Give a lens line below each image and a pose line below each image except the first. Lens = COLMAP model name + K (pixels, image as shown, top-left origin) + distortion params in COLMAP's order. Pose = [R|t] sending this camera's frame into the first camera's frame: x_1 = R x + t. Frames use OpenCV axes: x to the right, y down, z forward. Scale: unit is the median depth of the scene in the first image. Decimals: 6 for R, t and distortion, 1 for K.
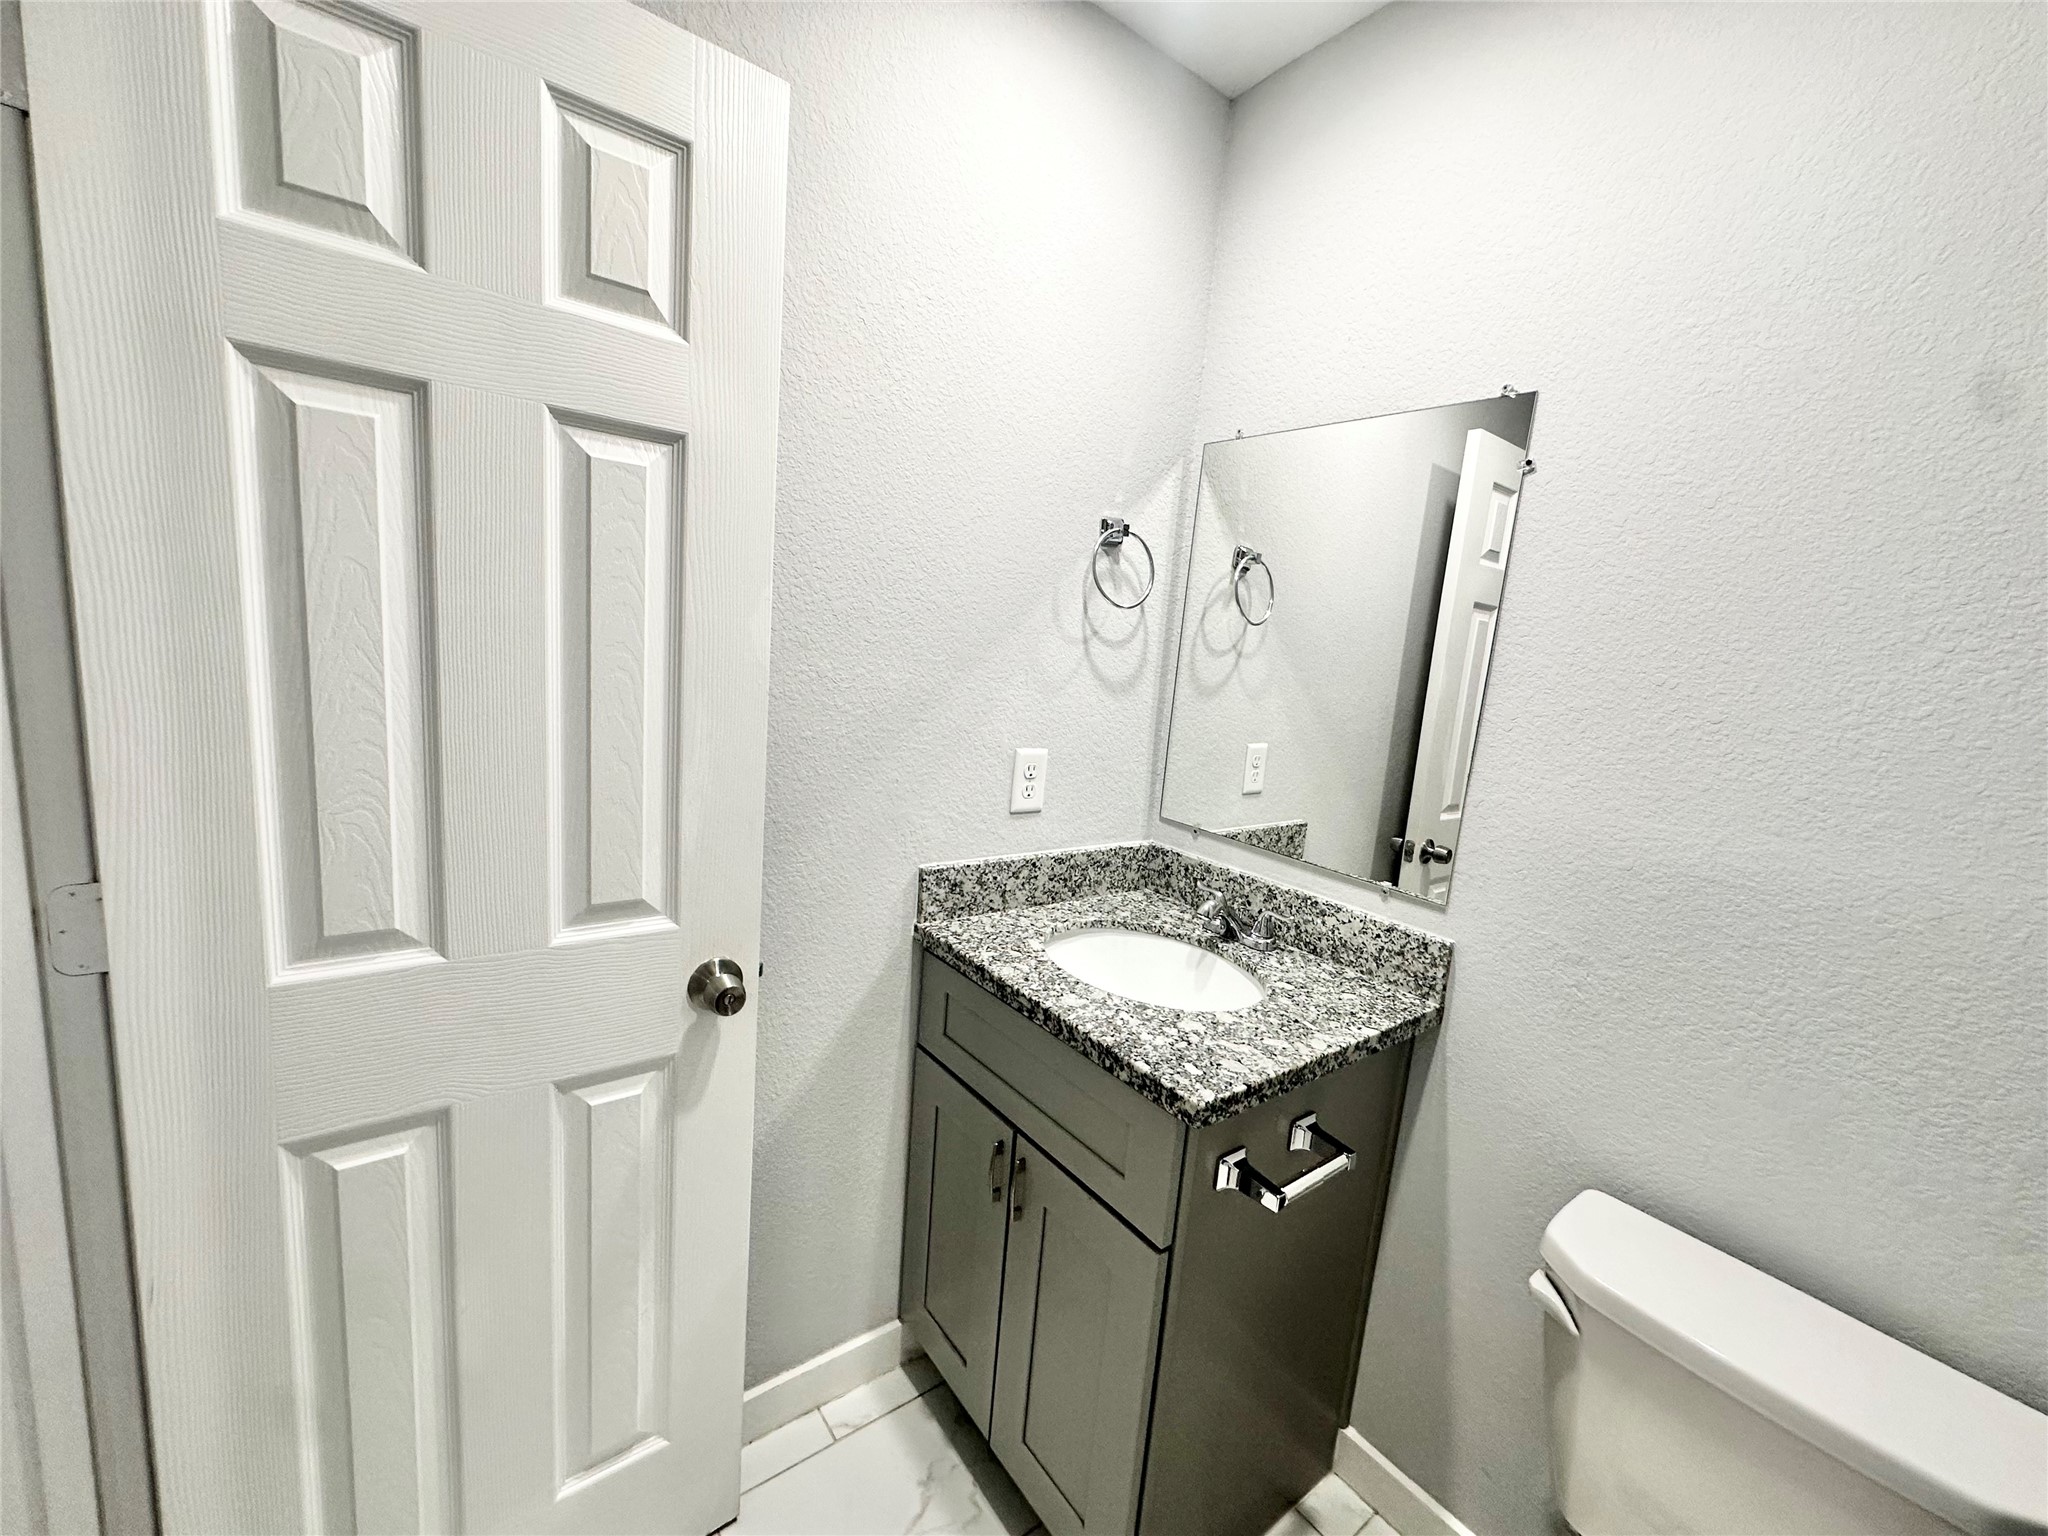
lens RADIAL K [[818.6, 0, 1022.9], [0, 818.6, 762.9], [0, 0, 1]] dist [-0.008052, 0.001559]
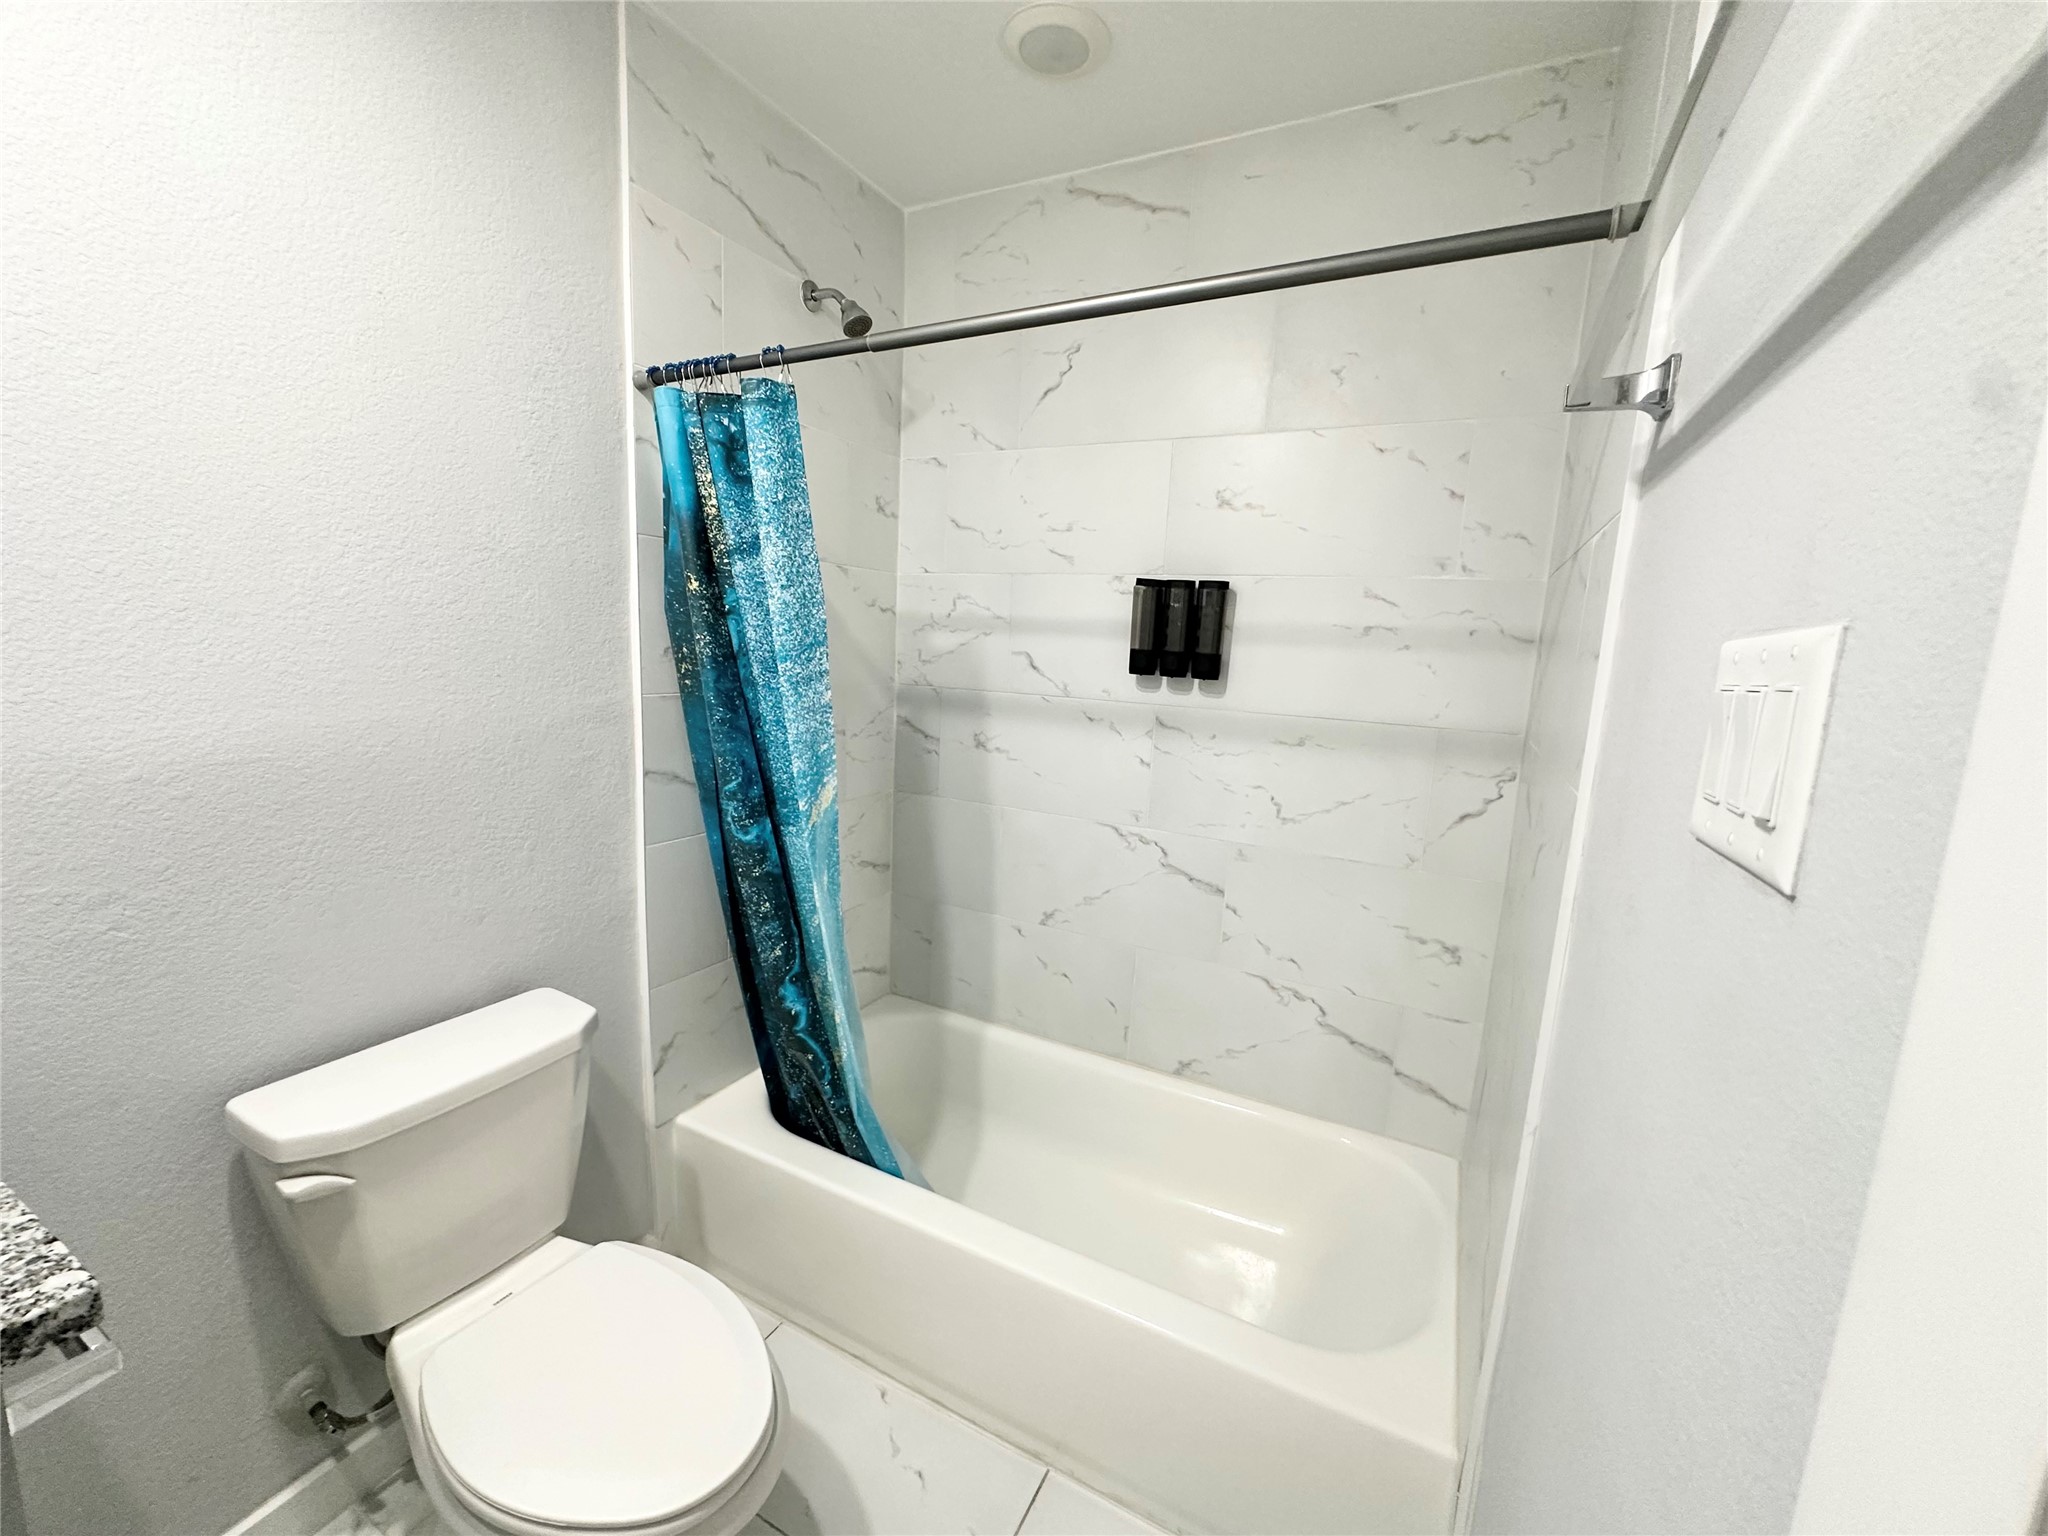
lens RADIAL K [[818.6, 0, 1022.9], [0, 818.6, 762.9], [0, 0, 1]] dist [-0.008052, 0.001559]
pose [[-0.431021, -0.235105, 0.871175, -0.371339], [0.053662, 0.957073, 0.284836, -0.072737], [-0.900745, 0.169520, -0.399903, 0.369620]]
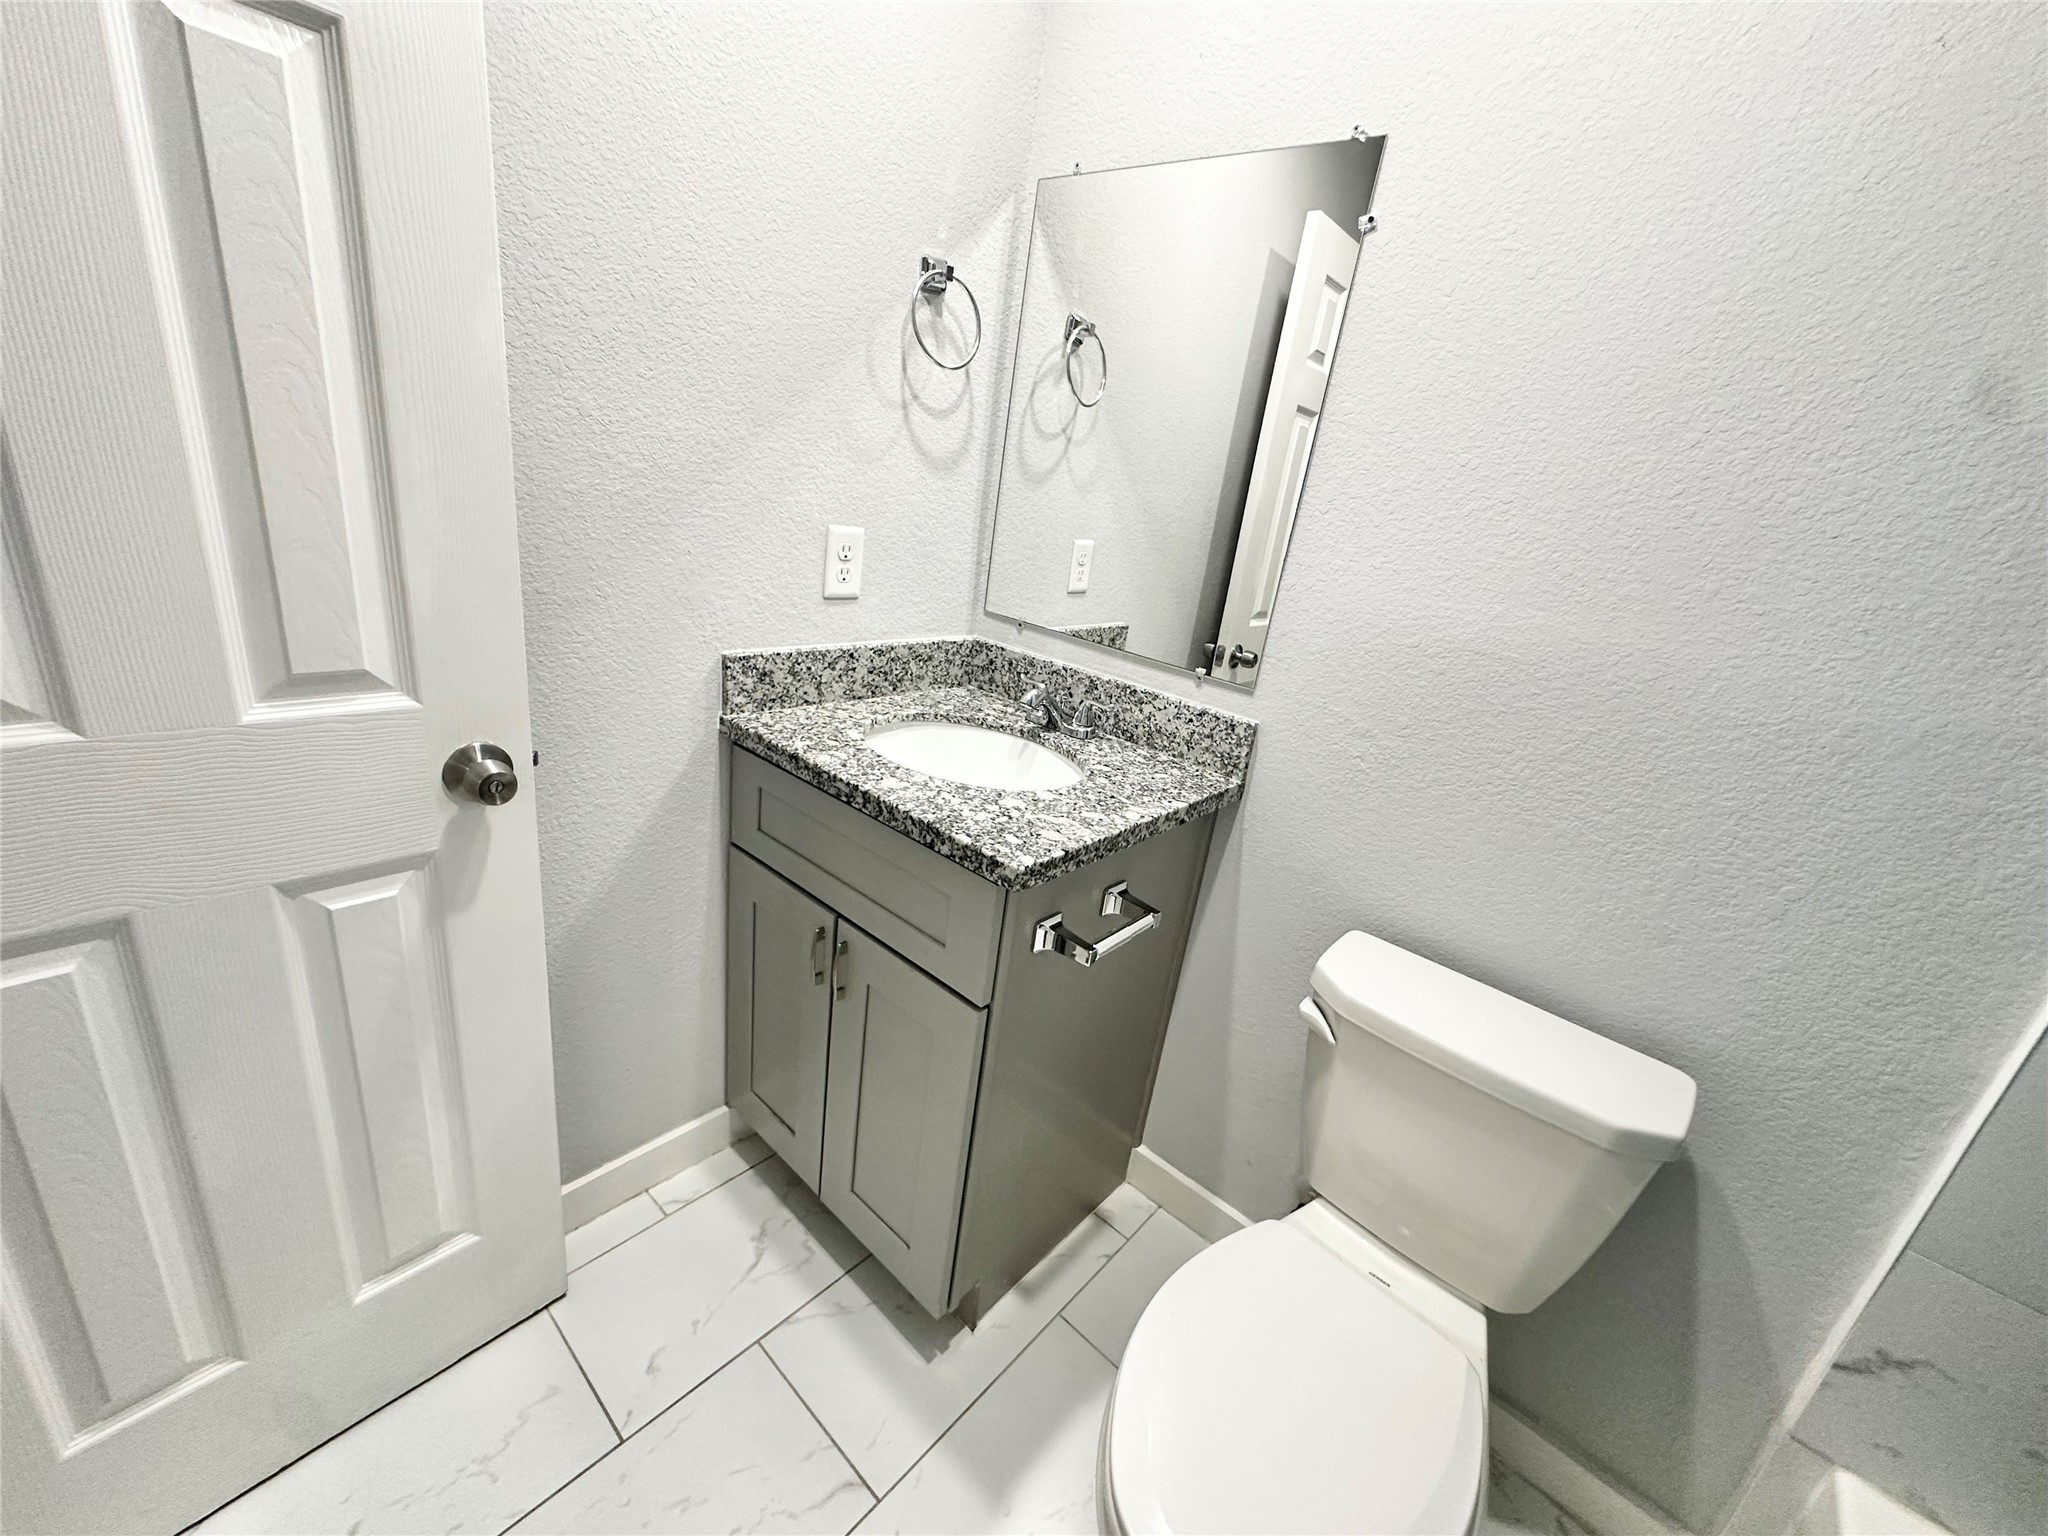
lens RADIAL K [[818.6, 0, 1022.9], [0, 818.6, 762.9], [0, 0, 1]] dist [-0.008052, 0.001559]
pose [[0.977812, -0.022743, 0.208246, 0.008695], [-0.020197, 0.979223, 0.201780, 0.058680], [-0.208508, -0.201509, 0.957036, 0.038687]]
